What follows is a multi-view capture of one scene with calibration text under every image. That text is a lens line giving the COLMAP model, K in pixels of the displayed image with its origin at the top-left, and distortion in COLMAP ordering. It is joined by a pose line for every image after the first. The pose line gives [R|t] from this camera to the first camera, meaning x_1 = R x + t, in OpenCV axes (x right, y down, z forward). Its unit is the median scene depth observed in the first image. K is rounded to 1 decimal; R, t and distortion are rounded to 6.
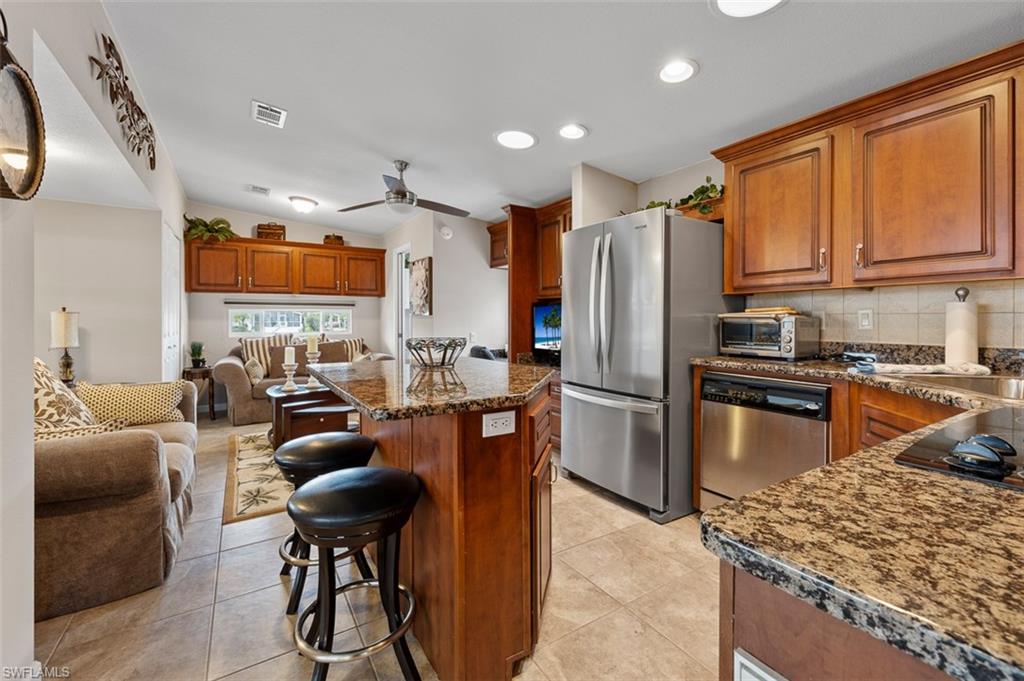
lens RADIAL K [[429.2, 0, 511.0], [0, 429.2, 318.2], [0, 0, 1]] dist [0.001241, 0.000013]
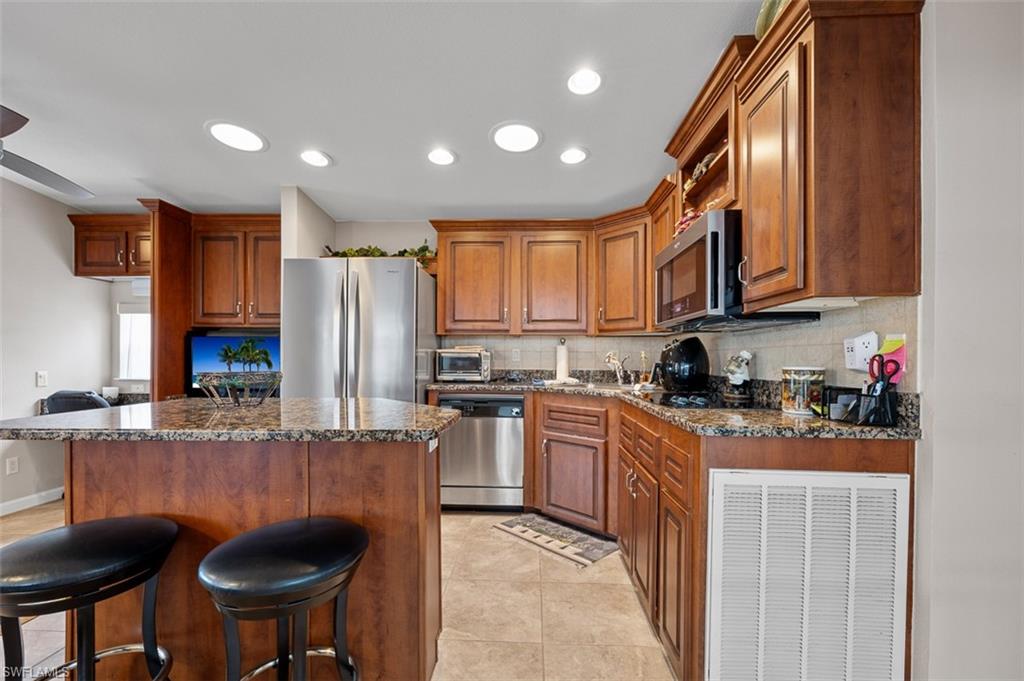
lens RADIAL K [[432.0, 0, 515.4], [0, 432.0, 360.3], [0, 0, 1]] dist [0.001716, 0.000134]
pose [[0.565896, -0.002294, 0.824473, -0.426061], [-0.009720, 0.999908, 0.009454, 0.006846], [-0.824419, -0.013364, 0.565822, 0.075407]]
